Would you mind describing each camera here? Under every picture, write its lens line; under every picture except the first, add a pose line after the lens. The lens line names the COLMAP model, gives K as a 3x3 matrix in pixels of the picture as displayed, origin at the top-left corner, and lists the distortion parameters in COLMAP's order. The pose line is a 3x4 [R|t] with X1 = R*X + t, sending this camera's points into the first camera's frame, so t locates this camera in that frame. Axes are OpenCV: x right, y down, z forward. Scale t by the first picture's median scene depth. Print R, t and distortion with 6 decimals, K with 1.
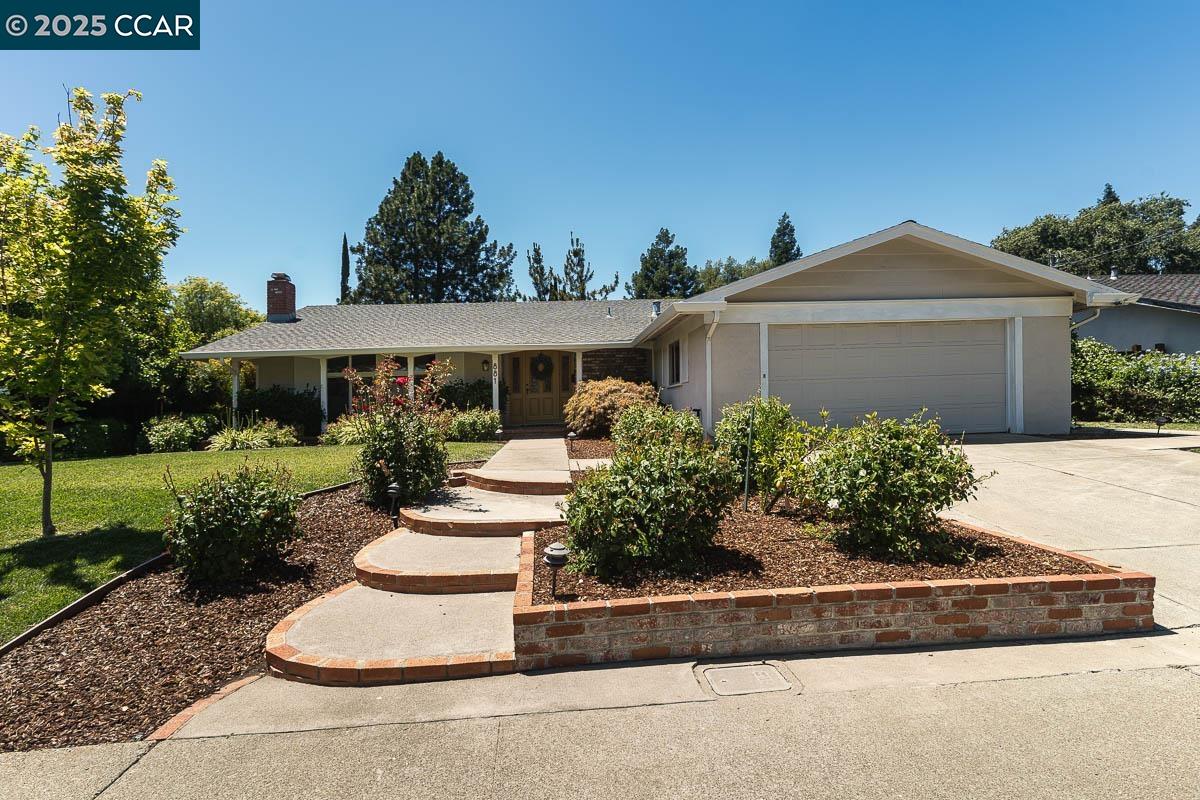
lens RADIAL K [[592.1, 0, 601.5], [0, 592.1, 391.1], [0, 0, 1]] dist [0.000460, -0.000621]
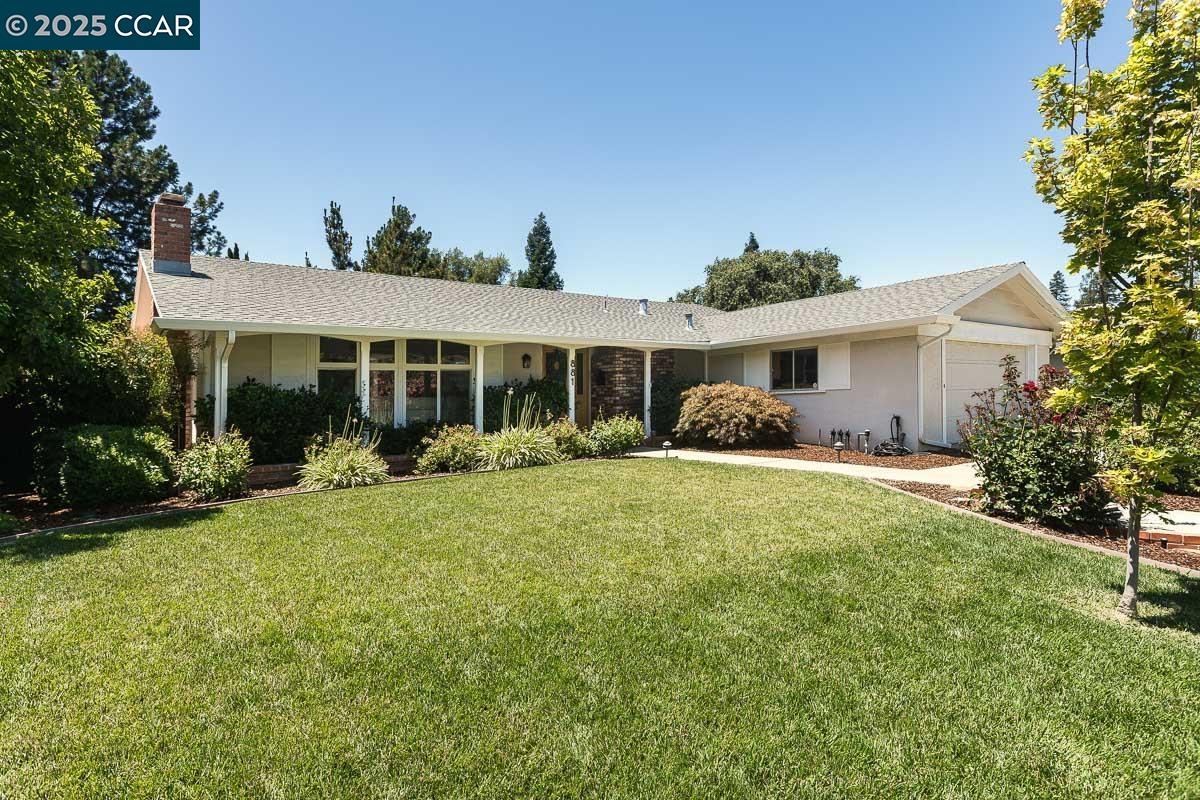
lens RADIAL K [[637.7, 0, 599.1], [0, 637.7, 369.0], [0, 0, 1]] dist [0.001659, -0.001107]
pose [[0.836778, 0.037012, 0.546291, -0.617194], [-0.017059, 0.998991, -0.041552, 0.000924], [-0.547277, 0.025451, 0.836564, 0.239219]]
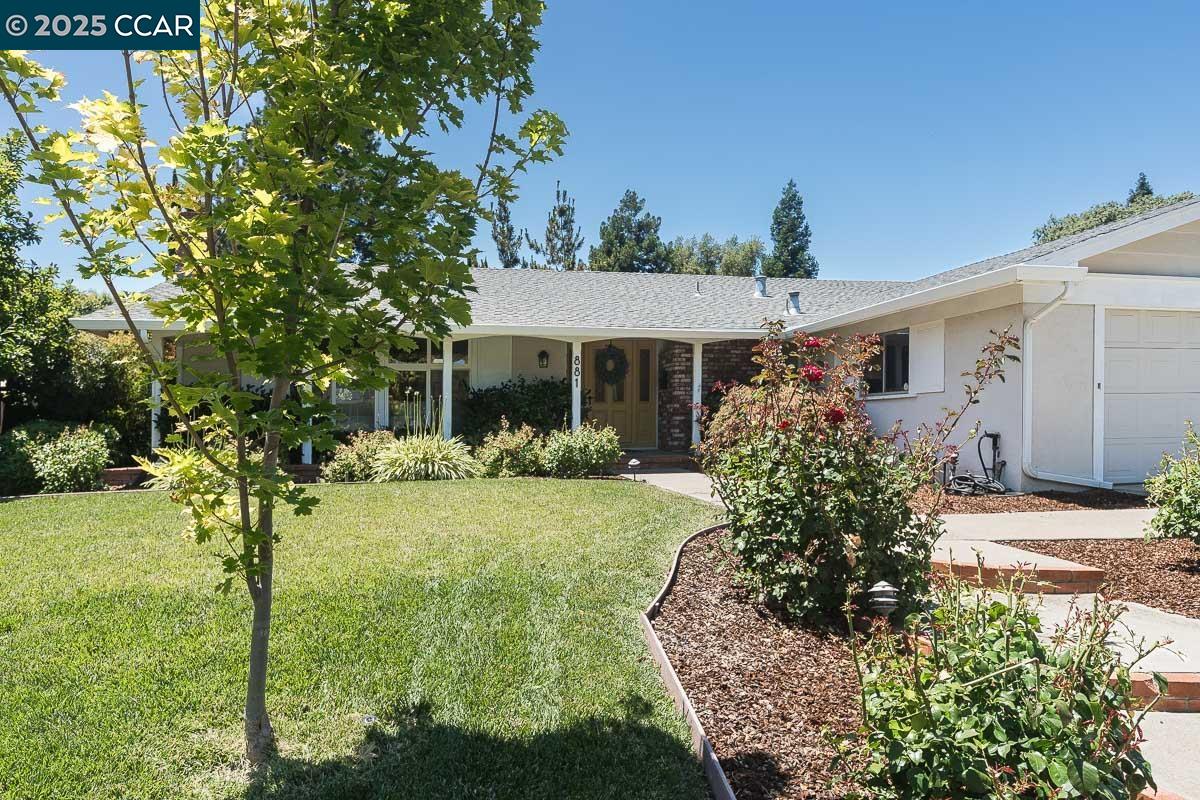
lens RADIAL K [[758.4, 0, 600.0], [0, 758.4, 400.0], [0, 0, 1]] dist [0.000136, -0.000789]
pose [[0.989104, 0.026074, 0.144888, -0.268248], [-0.025509, 0.999658, -0.005760, 0.005347], [-0.144989, 0.002001, 0.989431, 0.160888]]
